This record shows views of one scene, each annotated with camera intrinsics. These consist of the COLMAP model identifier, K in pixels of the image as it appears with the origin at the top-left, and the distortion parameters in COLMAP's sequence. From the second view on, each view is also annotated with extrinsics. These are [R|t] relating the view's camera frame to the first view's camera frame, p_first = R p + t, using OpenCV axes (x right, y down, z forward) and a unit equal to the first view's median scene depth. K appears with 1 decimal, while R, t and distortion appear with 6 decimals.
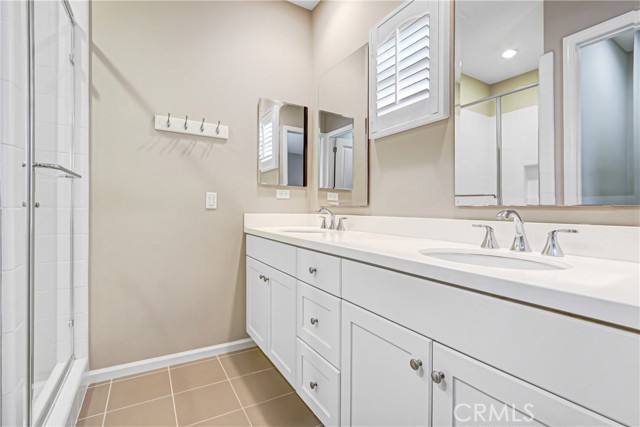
lens RADIAL K [[300.8, 0, 322.3], [0, 300.8, 213.5], [0, 0, 1]] dist [-0.006224, 0.001531]
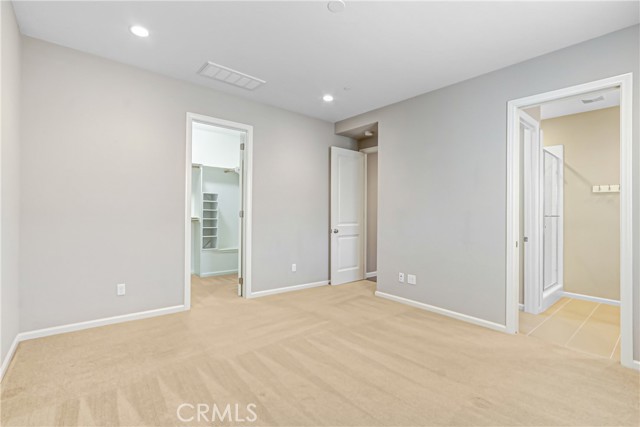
lens RADIAL K [[300.8, 0, 321.9], [0, 300.8, 213.9], [0, 0, 1]] dist [-0.006224, 0.001531]
pose [[0.197131, -0.005070, -0.980364, 1.348146], [-0.007829, 0.999947, -0.006746, -0.095781], [0.980346, 0.009005, 0.197081, -1.556013]]
